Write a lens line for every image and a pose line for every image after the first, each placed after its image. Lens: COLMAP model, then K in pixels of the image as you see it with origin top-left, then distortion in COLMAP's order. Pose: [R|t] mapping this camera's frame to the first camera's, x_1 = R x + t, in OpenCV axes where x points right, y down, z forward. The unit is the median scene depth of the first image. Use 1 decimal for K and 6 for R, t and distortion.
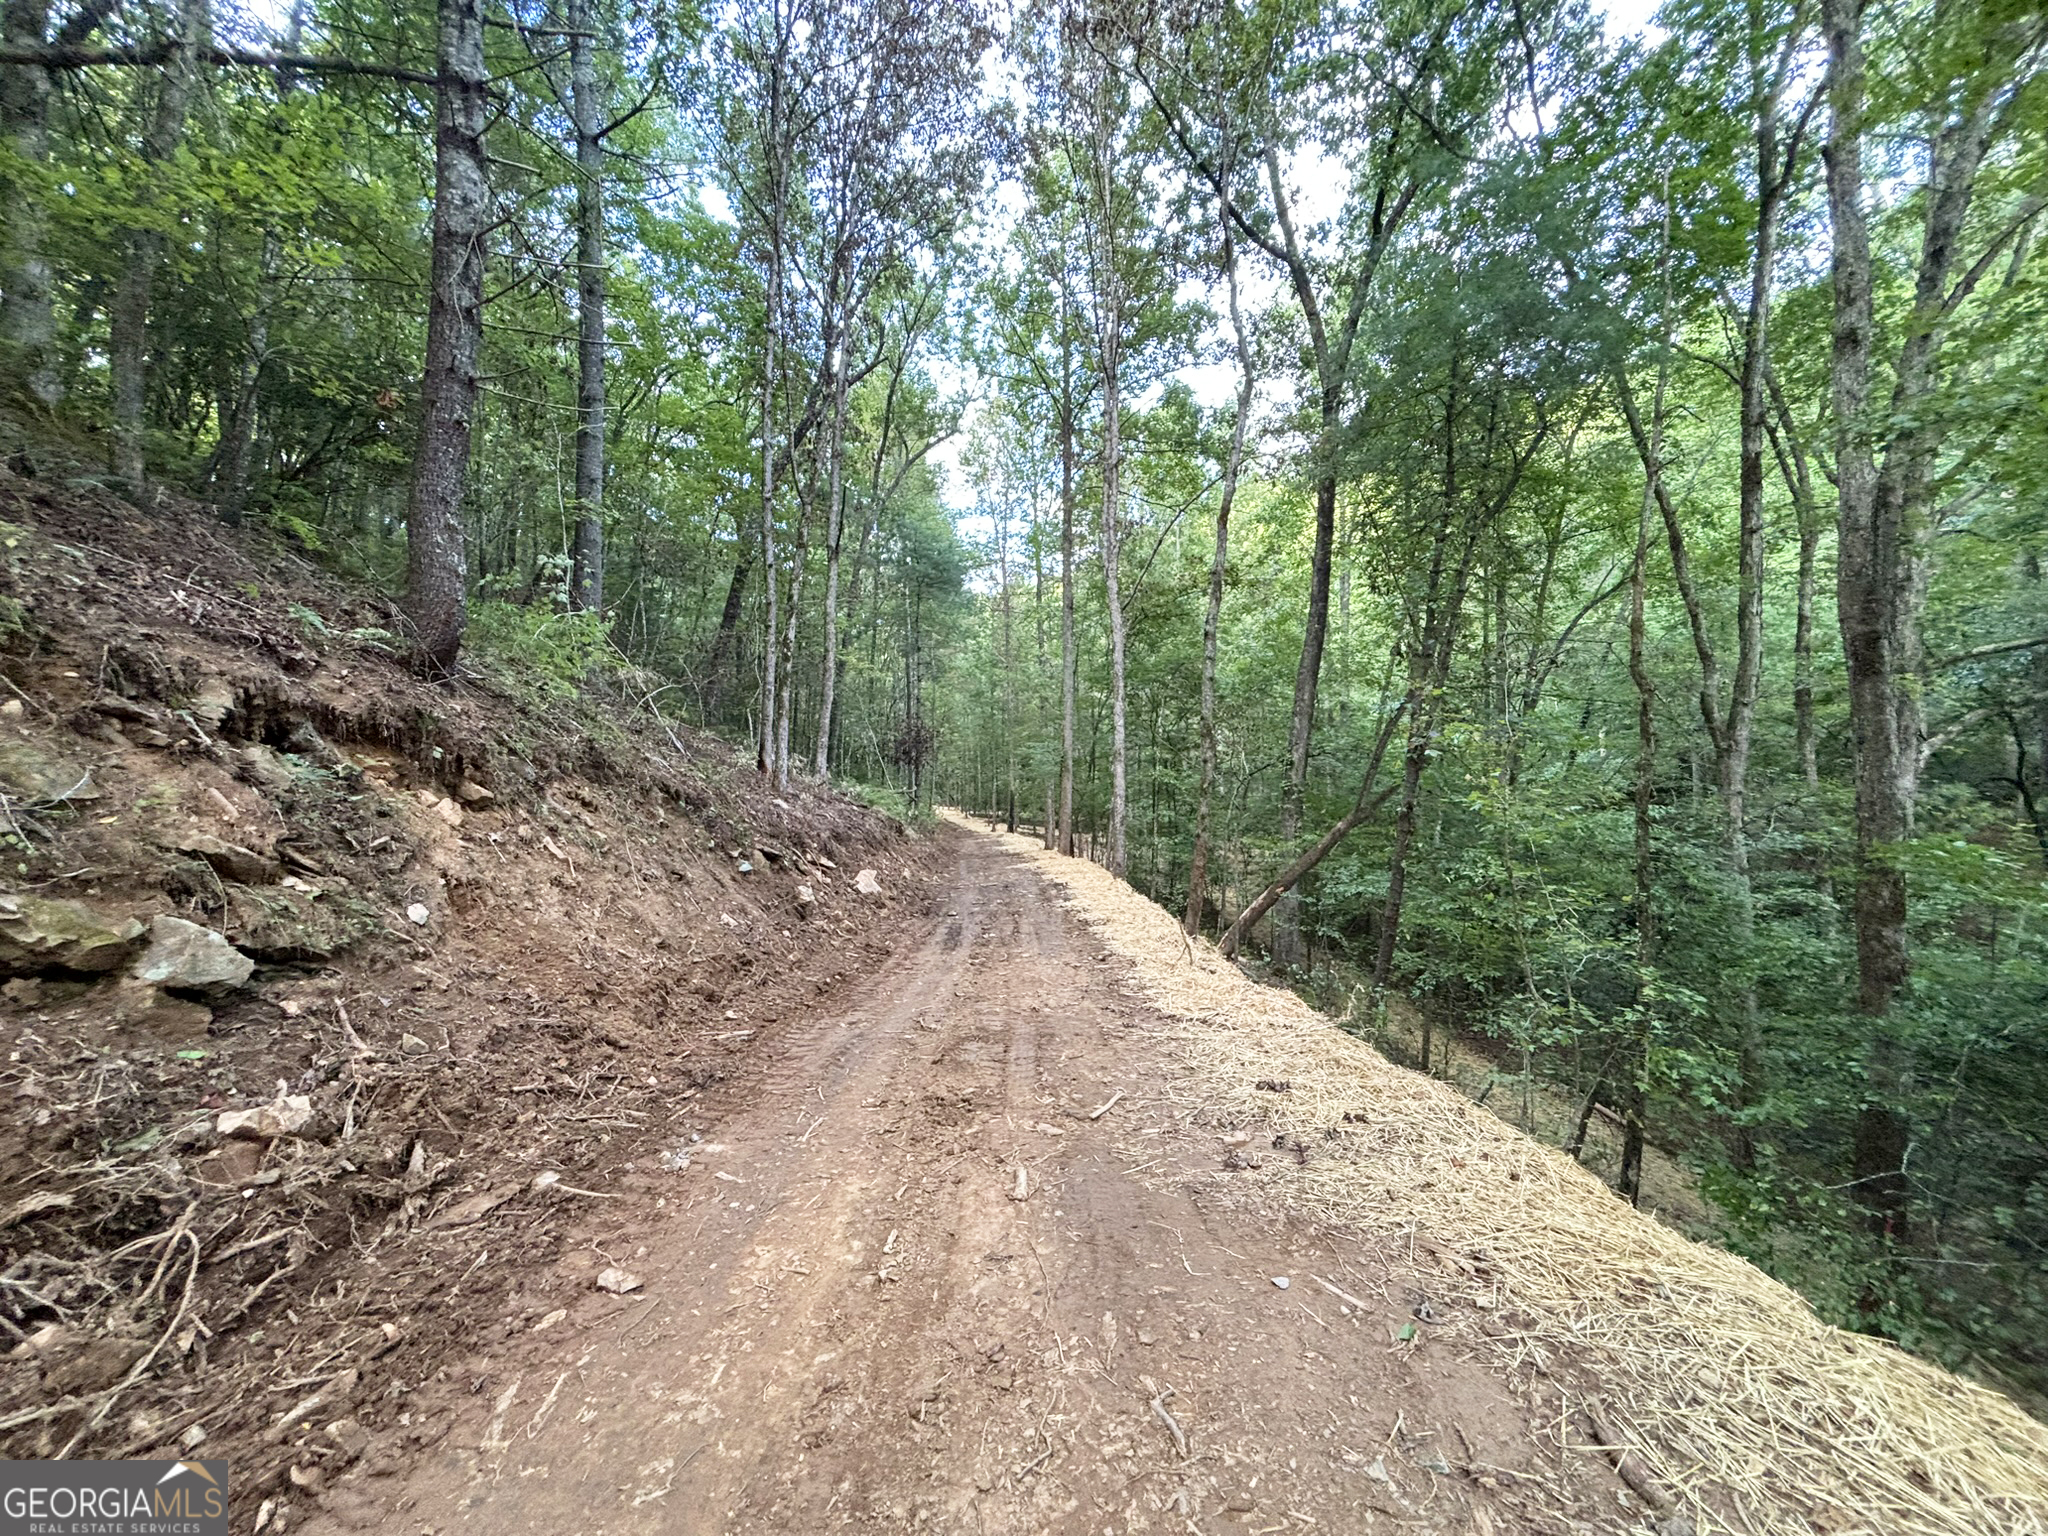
lens RADIAL K [[825.9, 0, 1024.0], [0, 825.9, 768.0], [0, 0, 1]] dist [-0.000448, -0.000086]
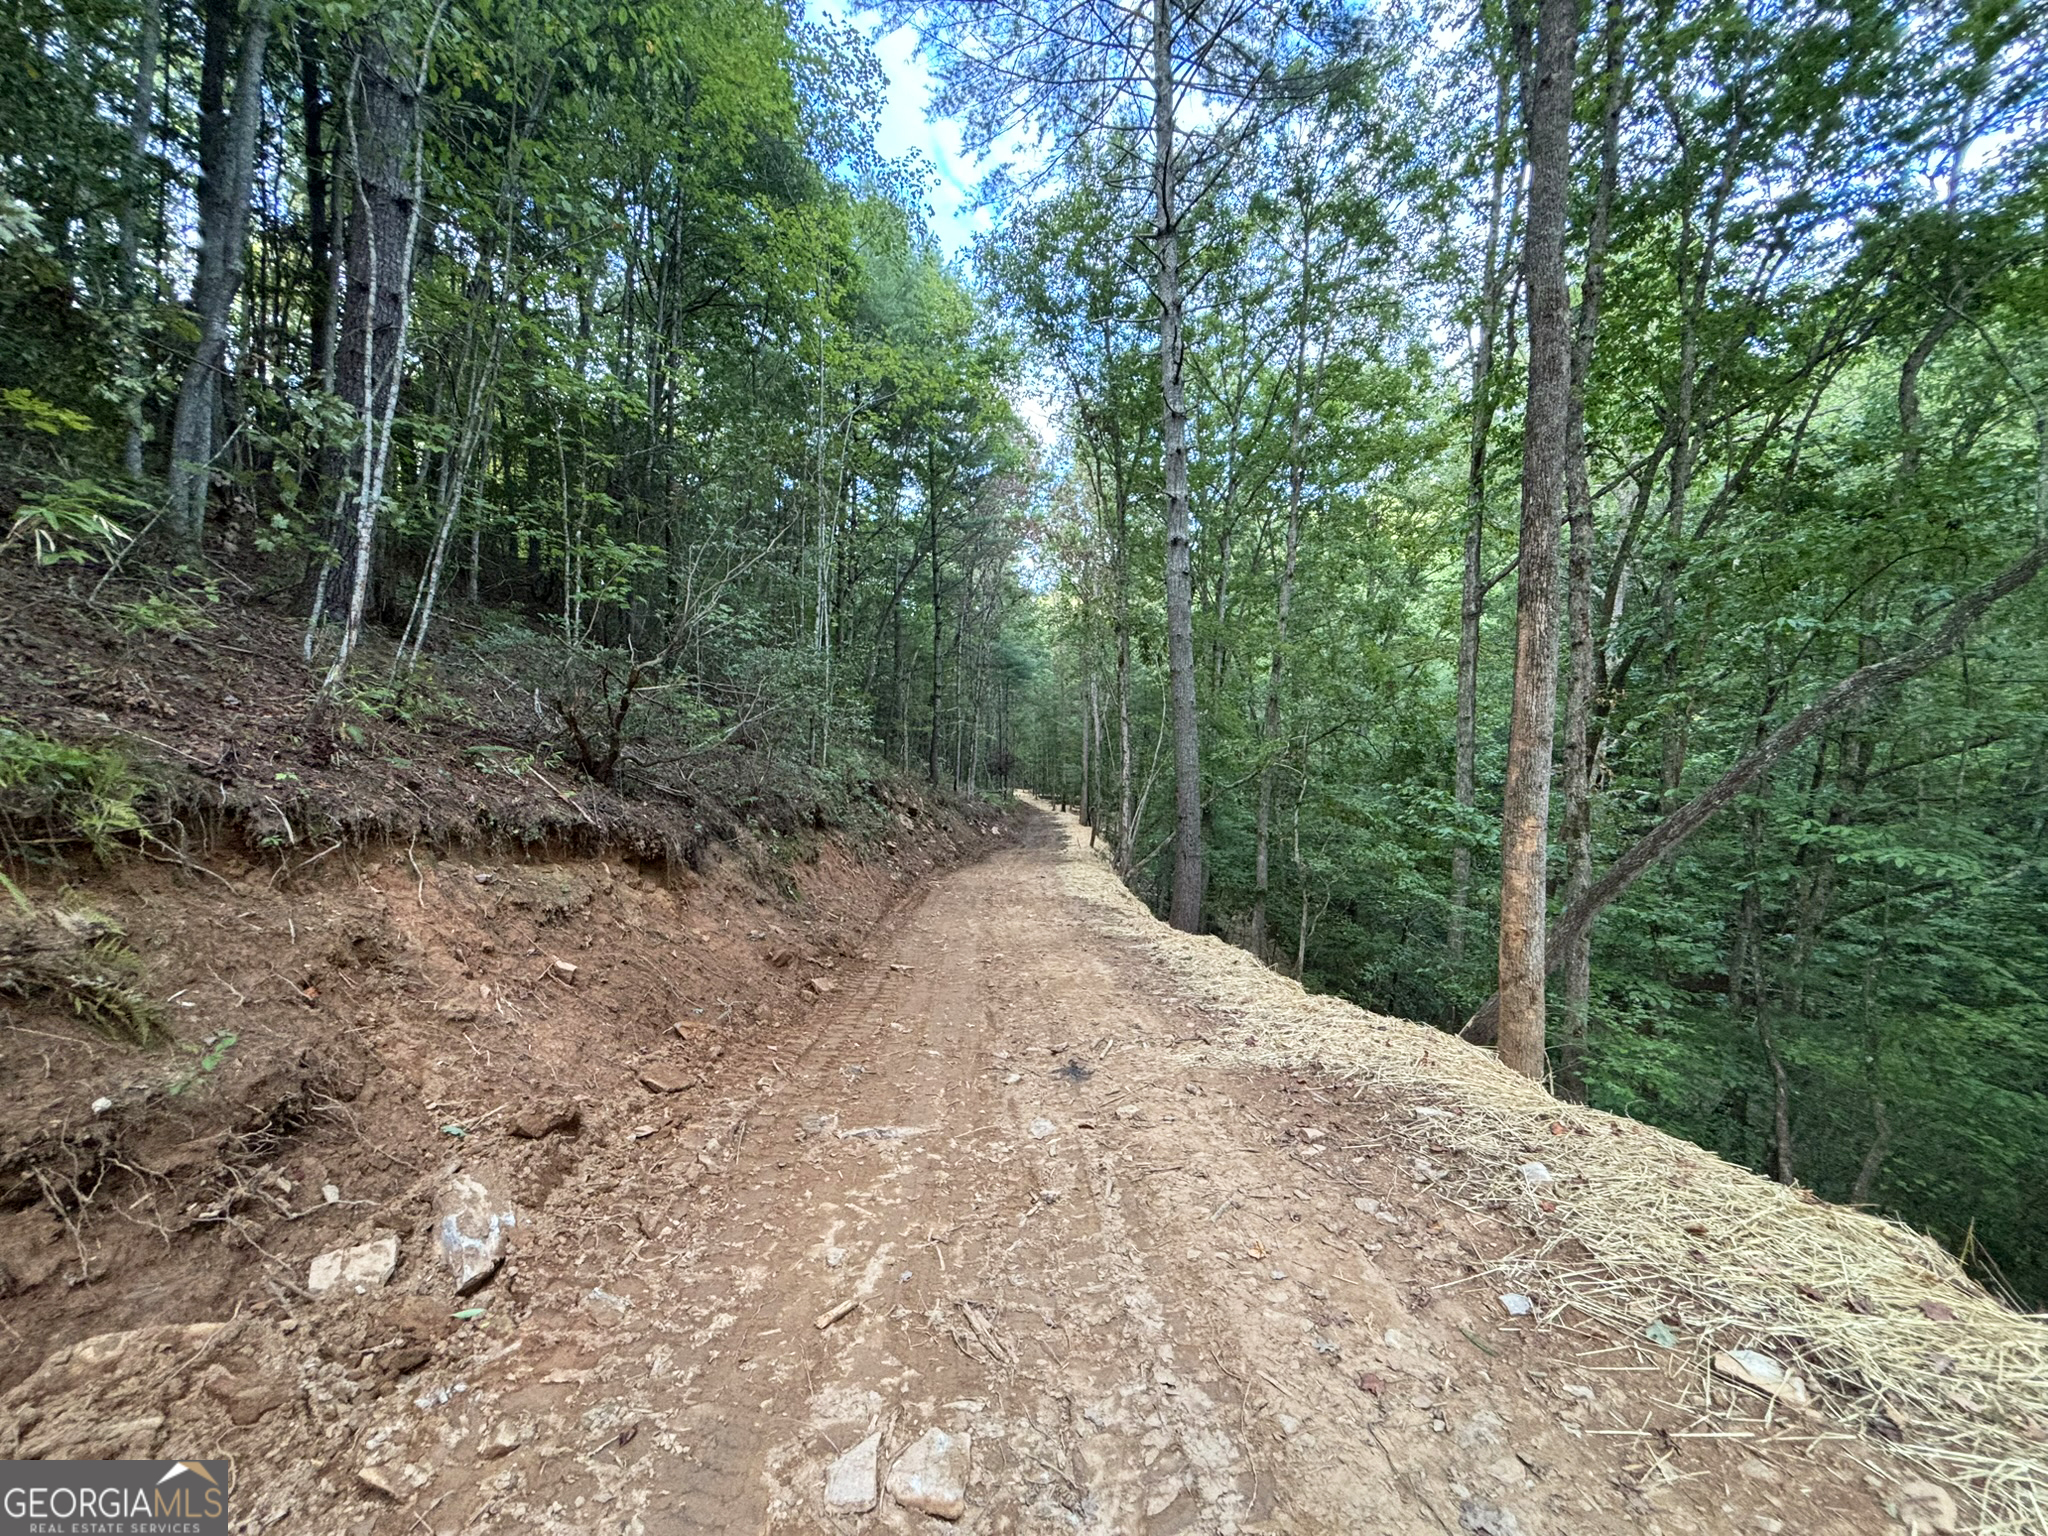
lens RADIAL K [[825.9, 0, 1024.0], [0, 825.9, 768.0], [0, 0, 1]] dist [-0.000448, -0.000086]
pose [[0.995907, 0.008869, -0.089951, 0.066081], [-0.006074, 0.999492, 0.031301, -0.066114], [0.090182, -0.030627, 0.995454, -0.707846]]
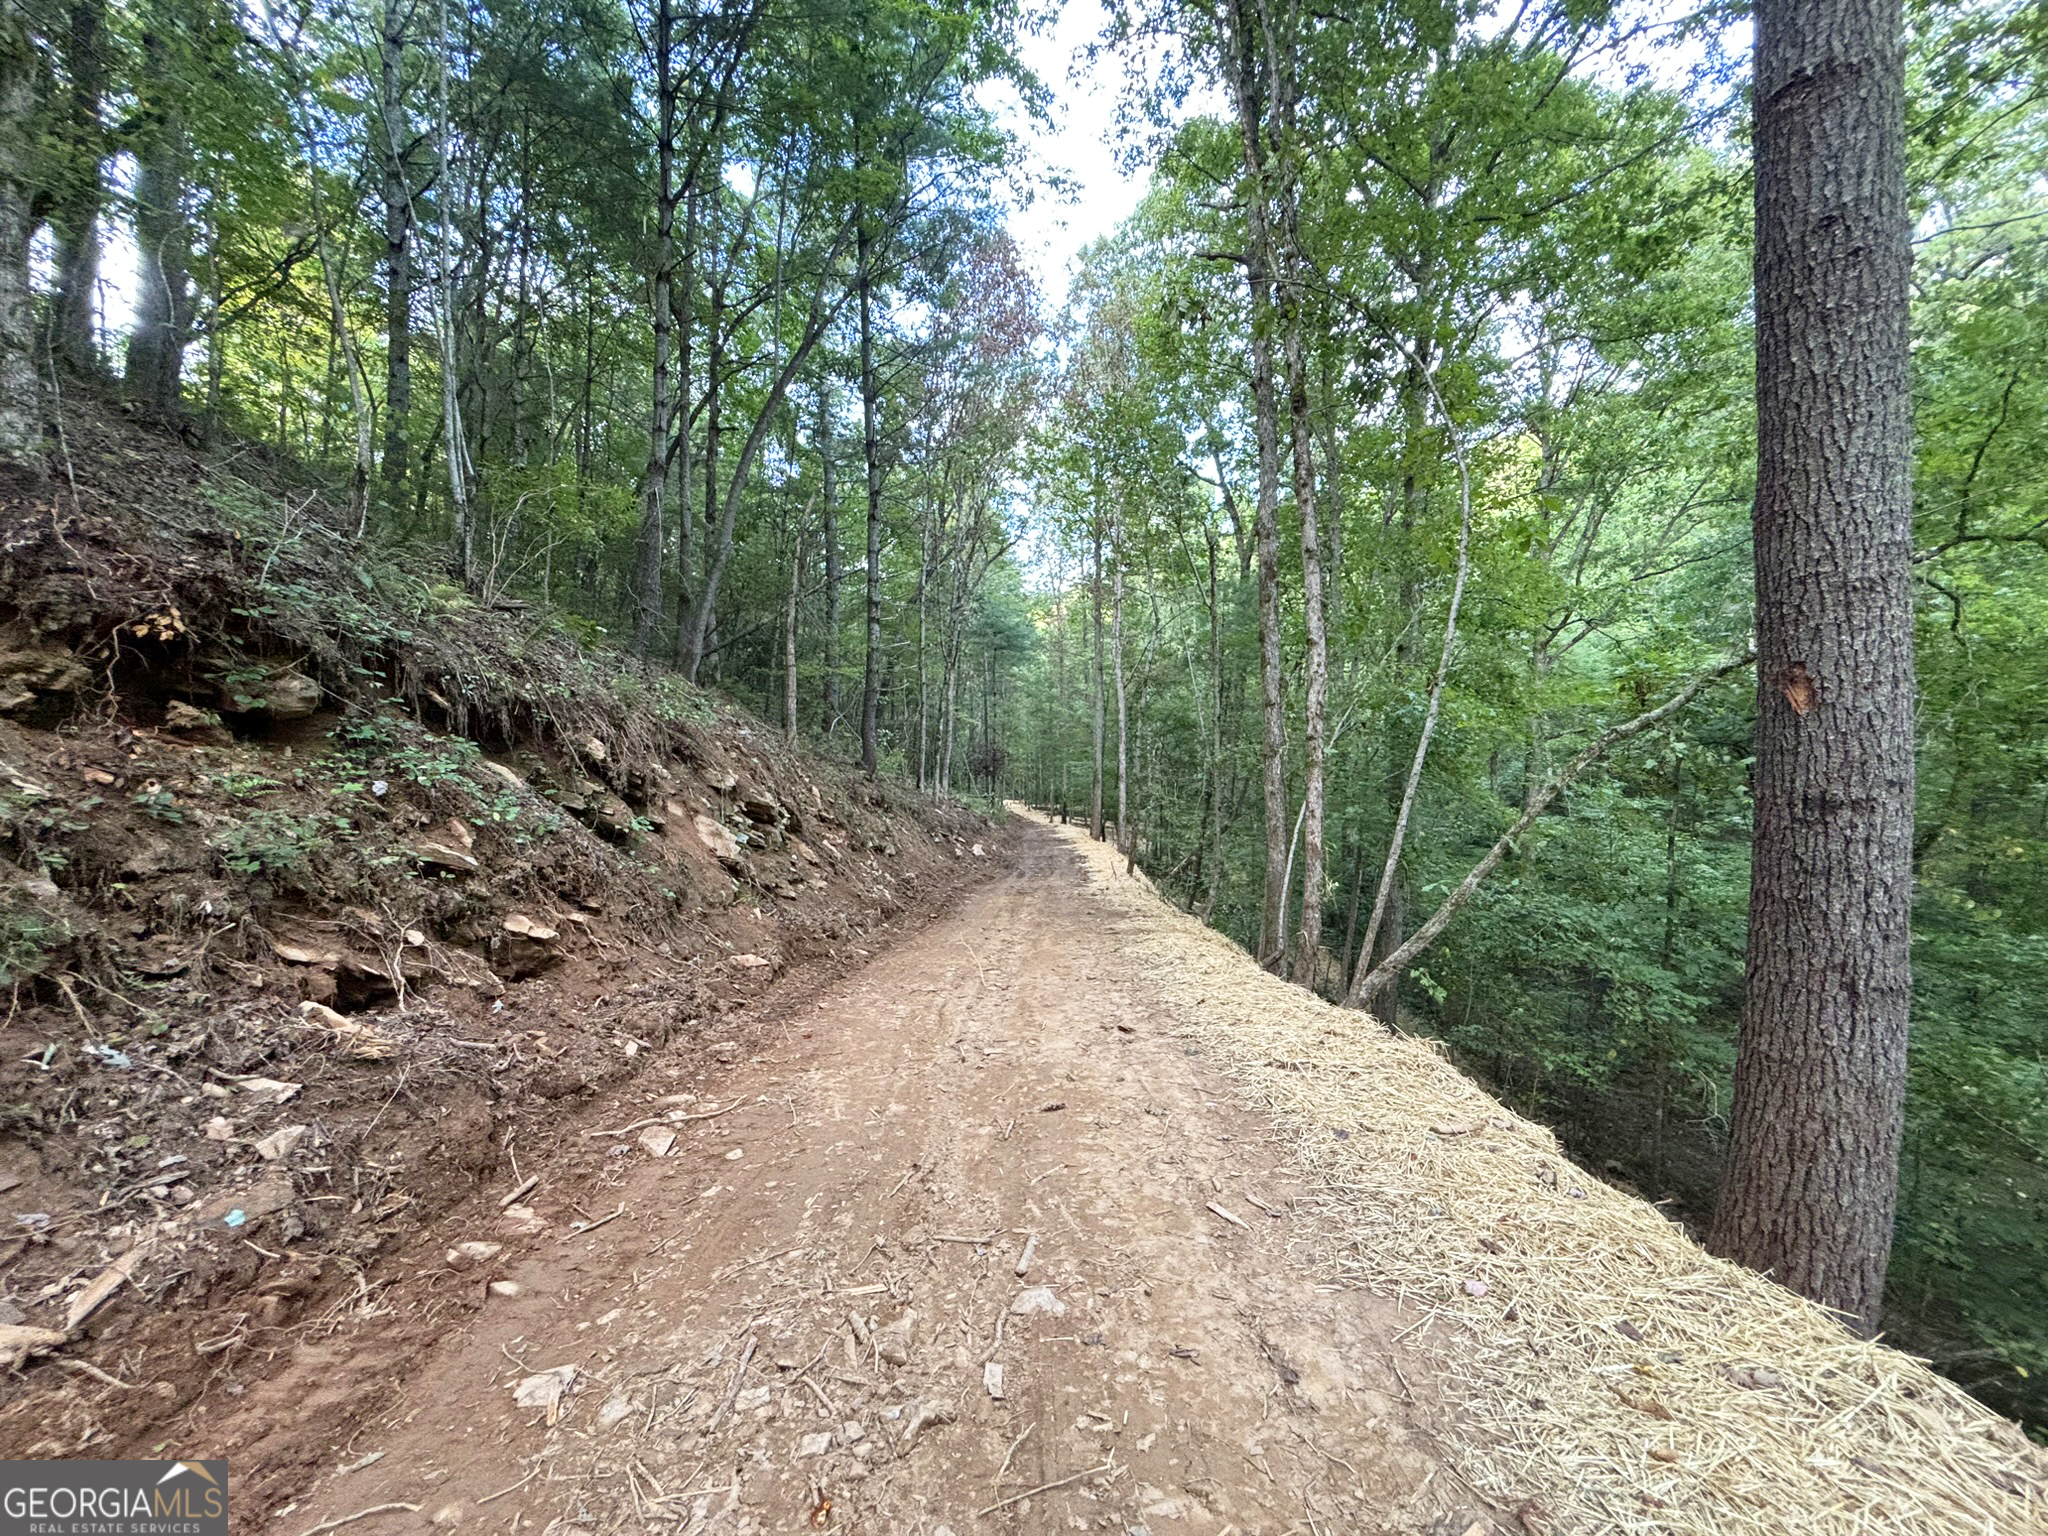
lens RADIAL K [[825.9, 0, 1024.0], [0, 825.9, 768.0], [0, 0, 1]] dist [-0.000448, -0.000086]
pose [[0.997075, 0.000311, -0.076427, 0.026234], [0.000685, 0.999915, 0.013005, -0.030440], [0.076424, -0.013019, 0.996990, -0.346466]]
